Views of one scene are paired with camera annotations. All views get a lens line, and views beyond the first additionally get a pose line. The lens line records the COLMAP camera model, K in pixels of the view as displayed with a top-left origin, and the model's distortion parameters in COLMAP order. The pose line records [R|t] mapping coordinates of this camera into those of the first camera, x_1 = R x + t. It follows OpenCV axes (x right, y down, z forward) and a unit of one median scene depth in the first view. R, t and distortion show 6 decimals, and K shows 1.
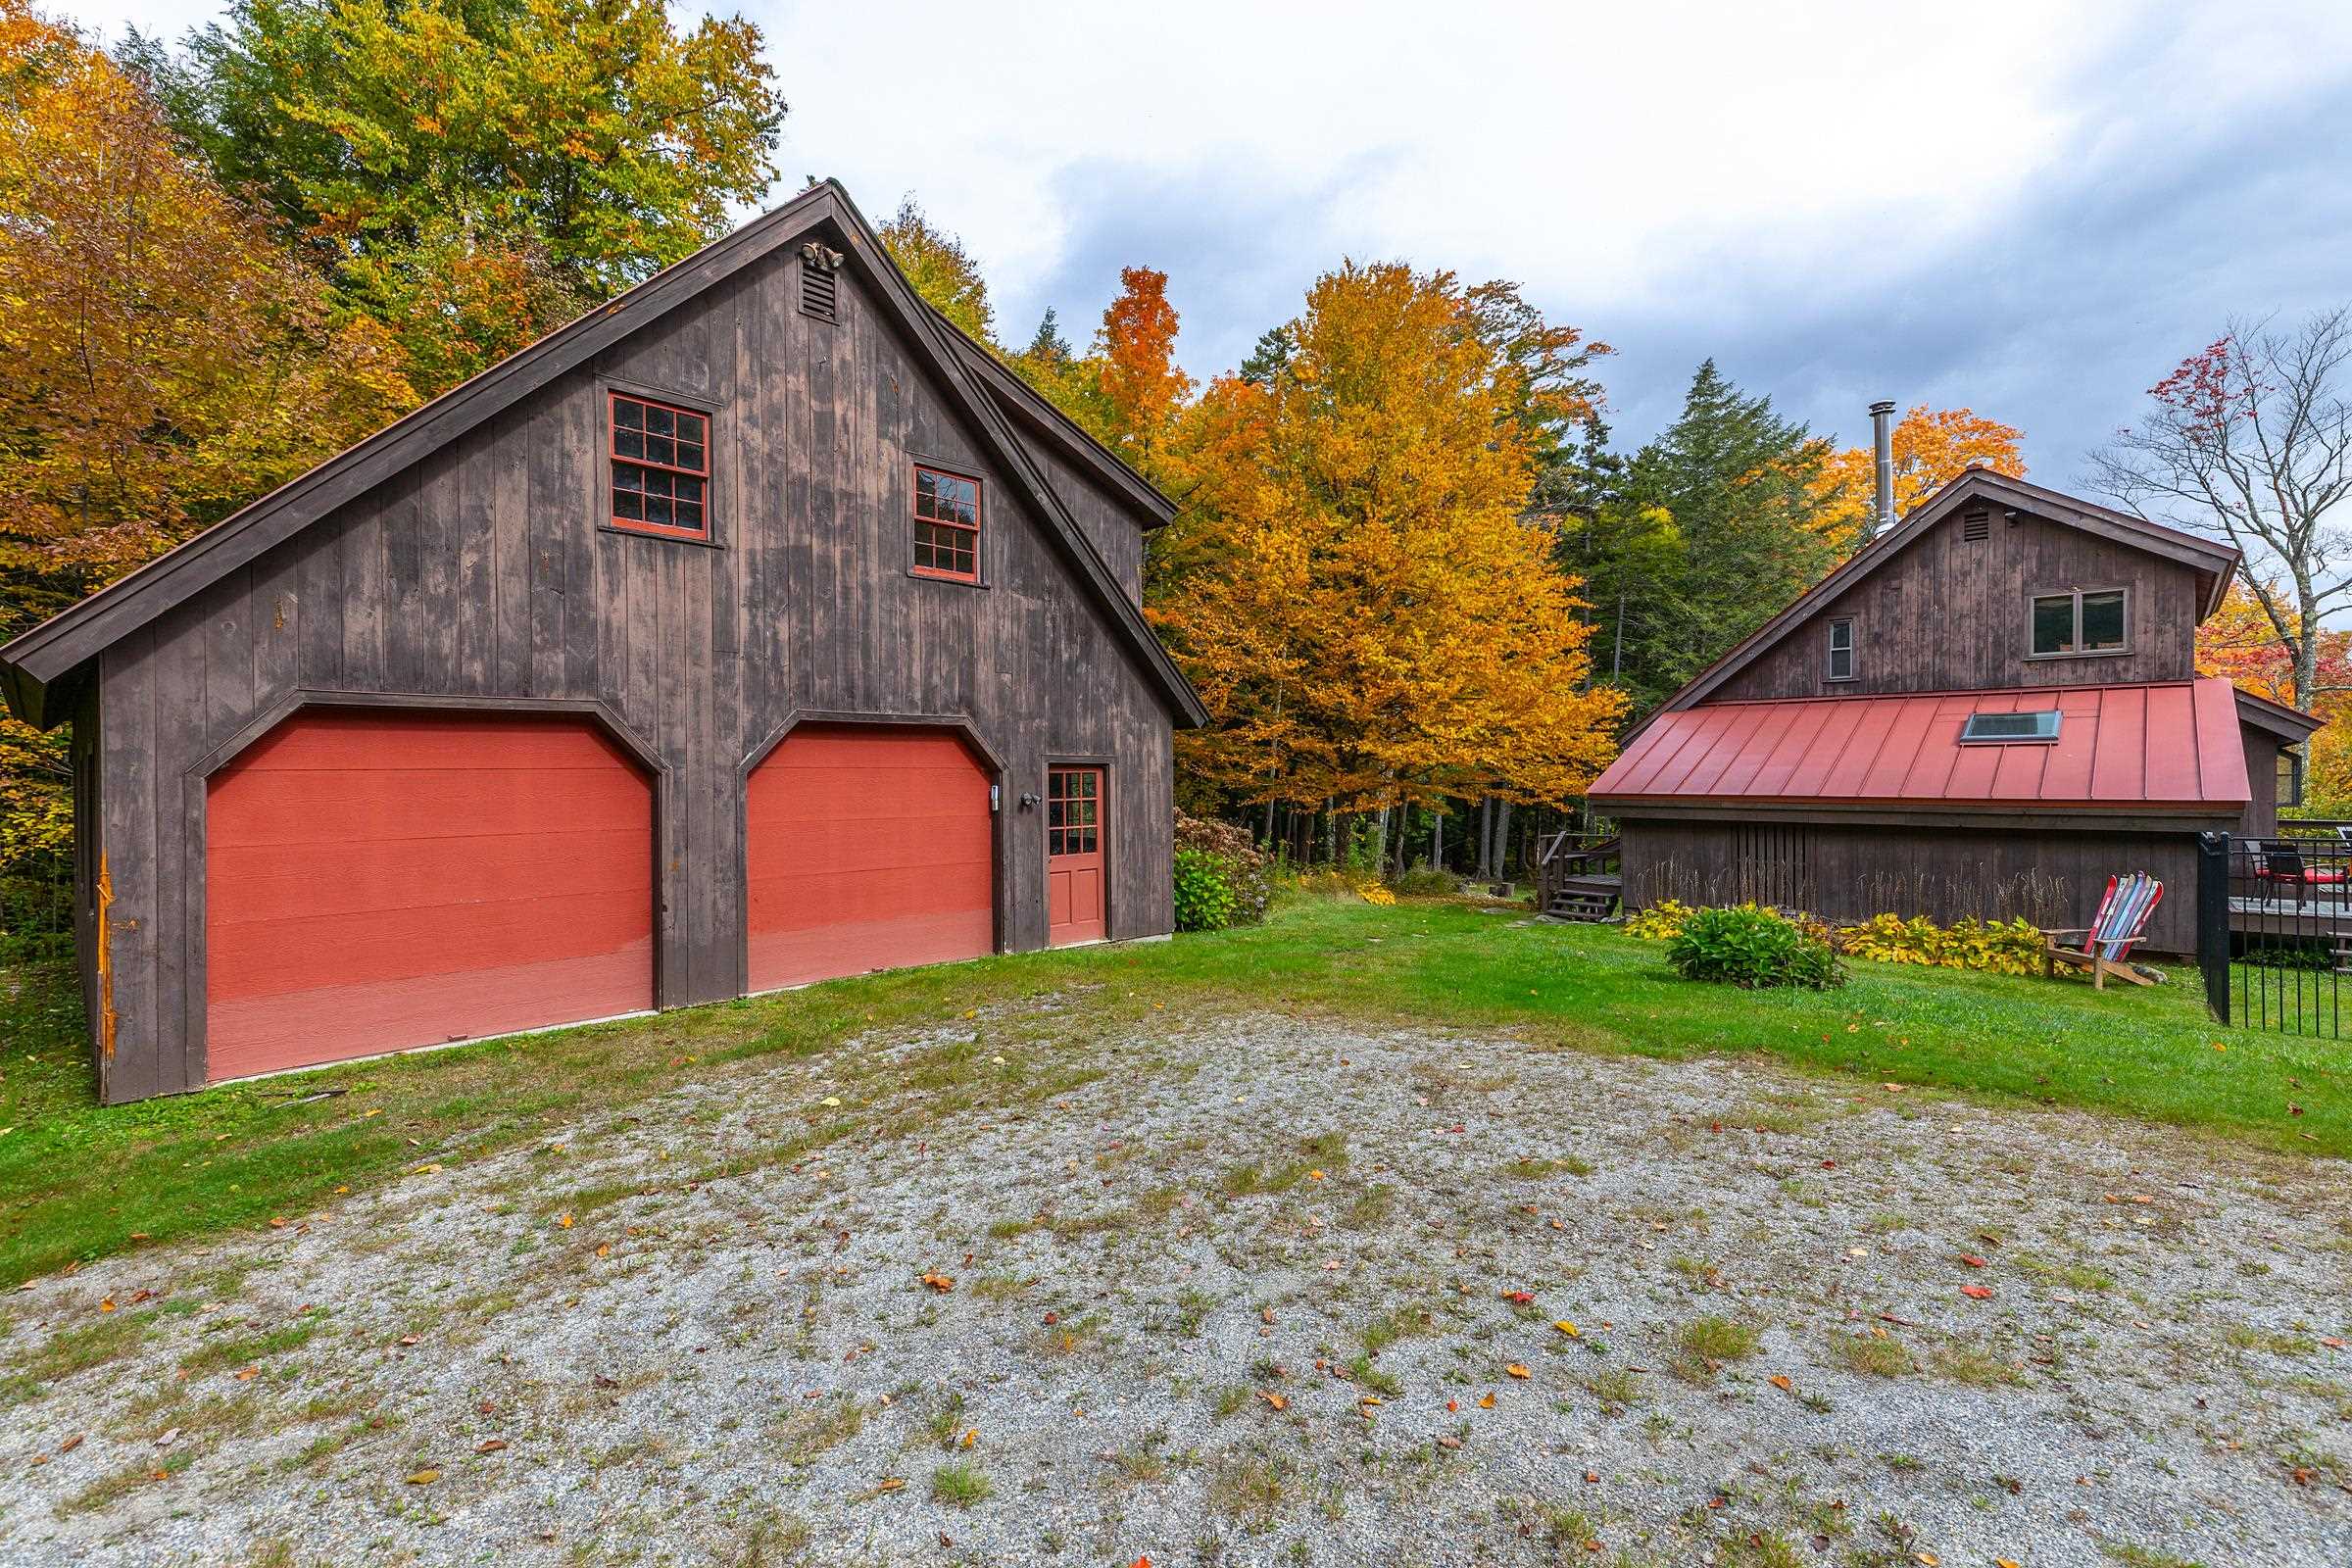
lens RADIAL K [[1077.8, 0, 1166.2], [0, 1077.8, 783.2], [0, 0, 1]] dist [0.011023, 0.001156]
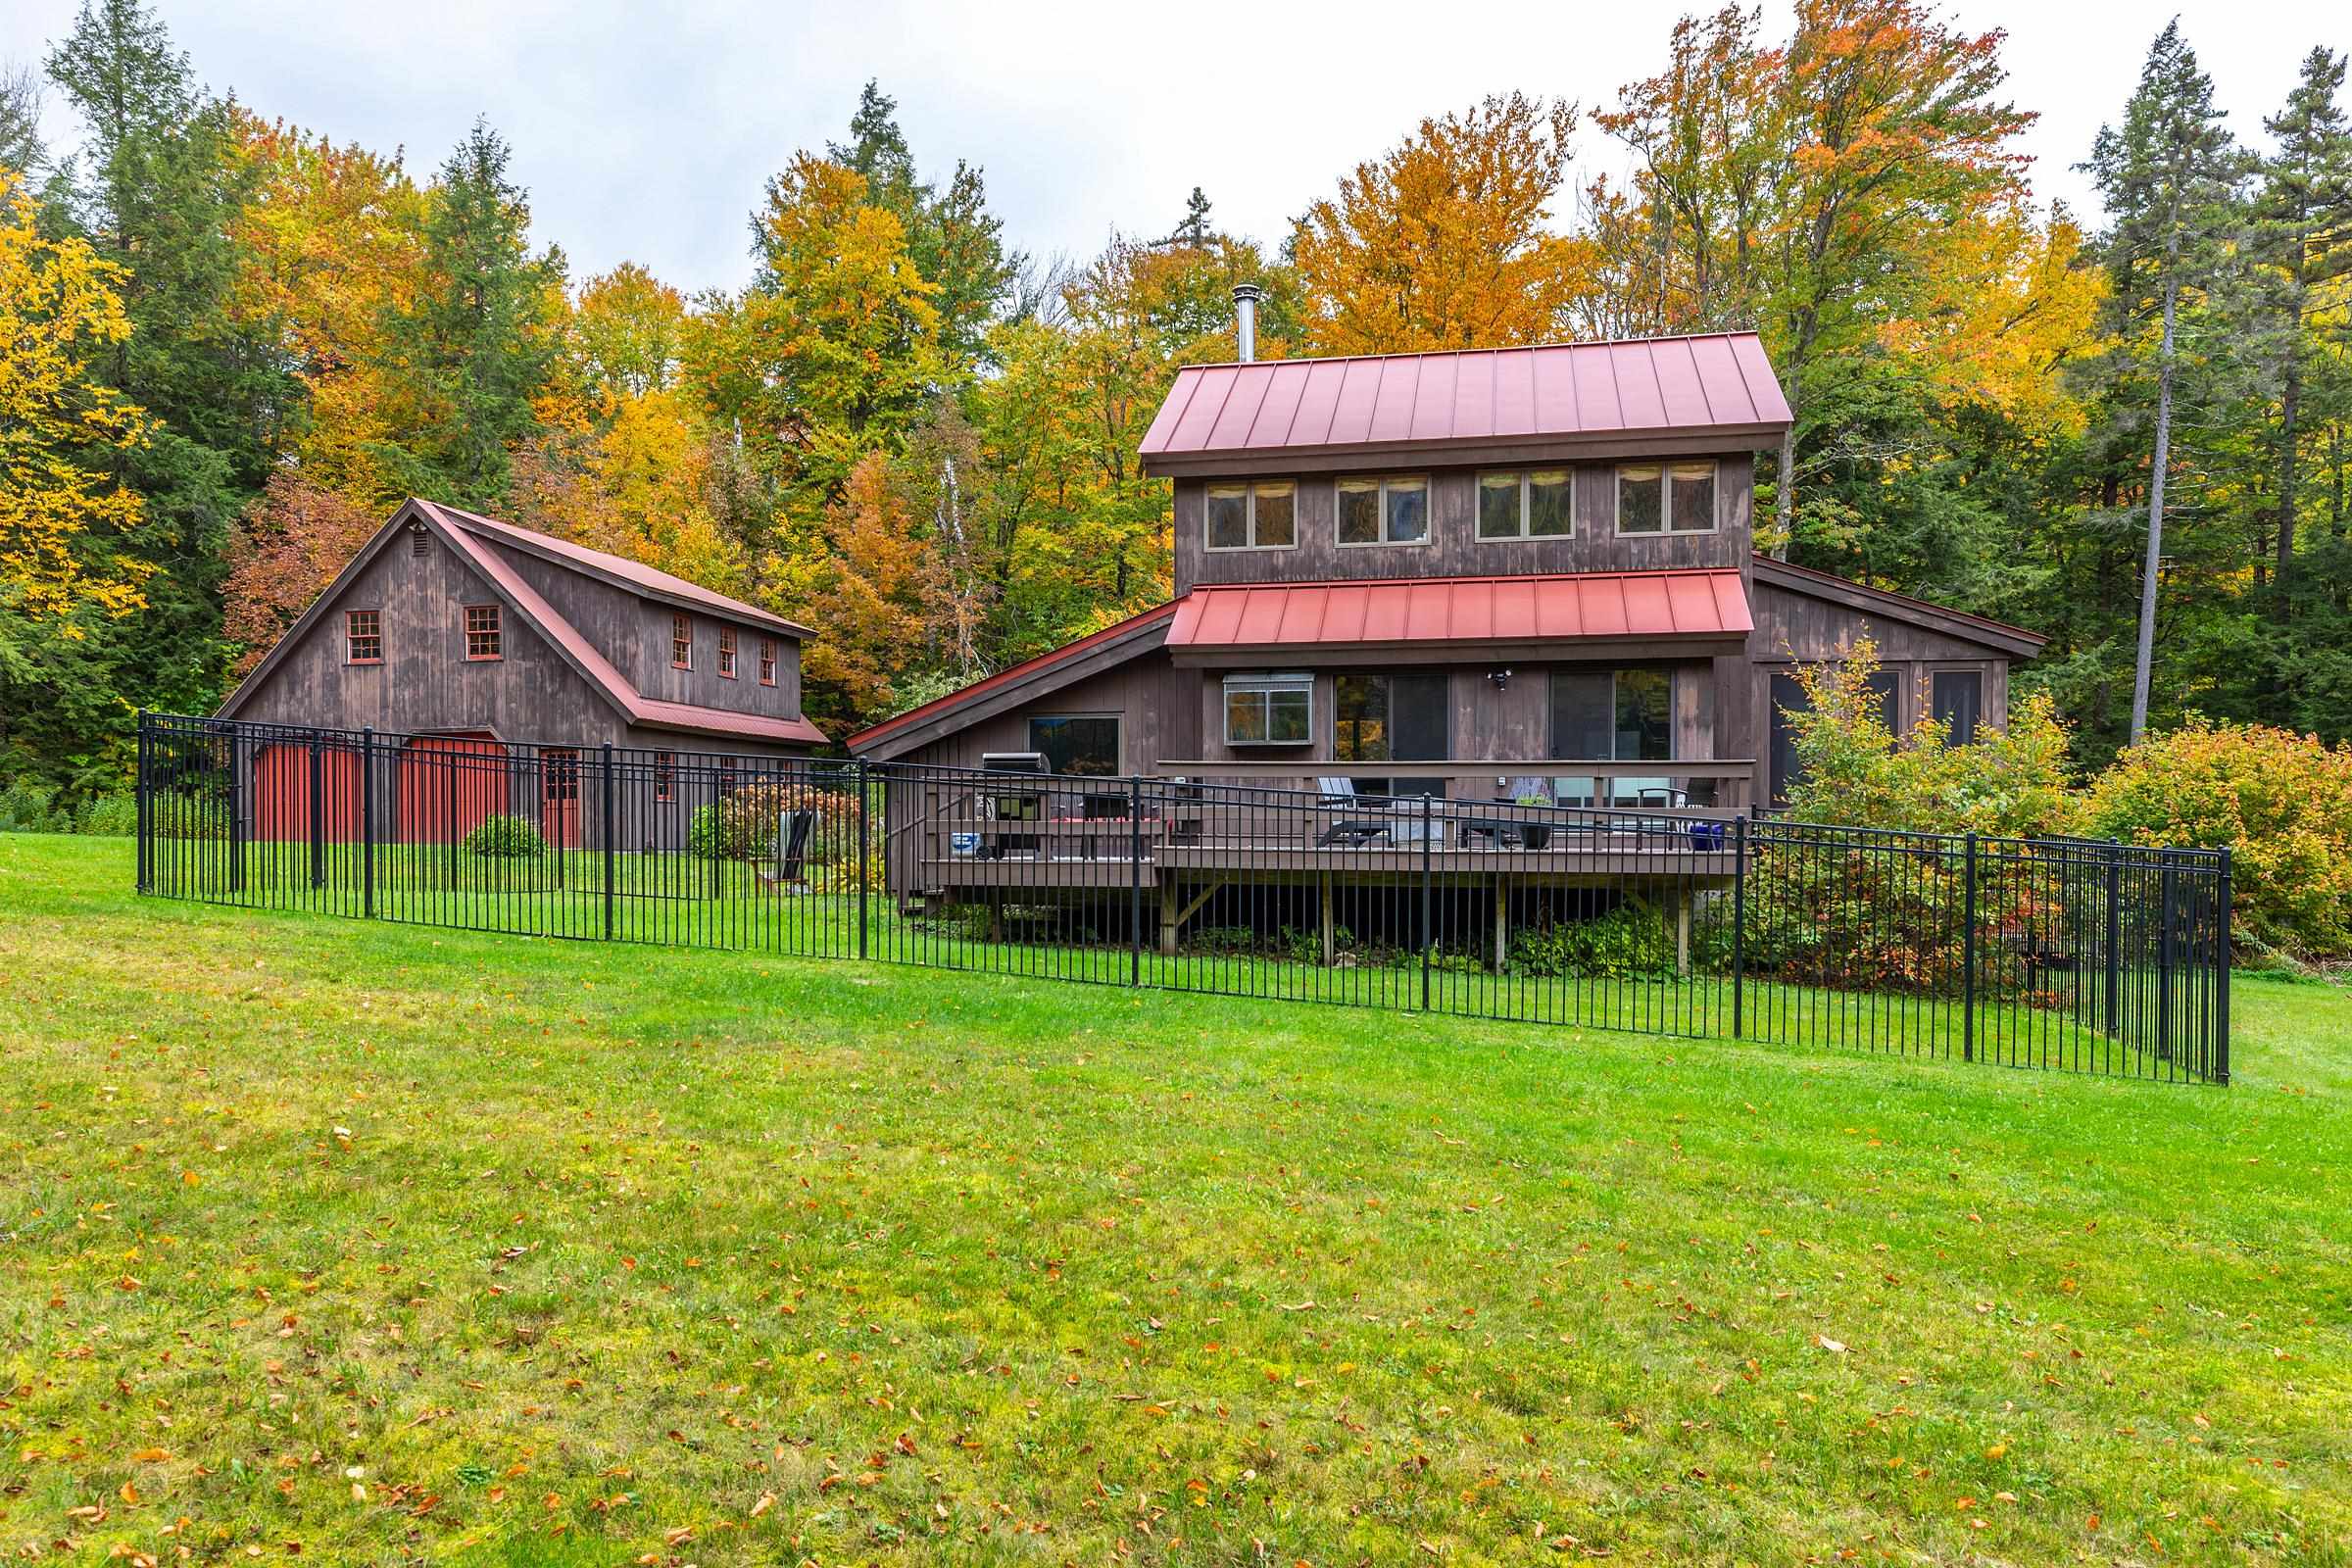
lens RADIAL K [[1569.4, 0, 1172.9], [0, 1569.4, 847.6], [0, 0, 1]] dist [0.005423, 0.000903]
pose [[0.521875, 0.015685, -0.852878, 3.094823], [-0.000507, 0.999836, 0.018078, 0.113972], [0.853022, -0.009002, 0.521798, 0.577061]]
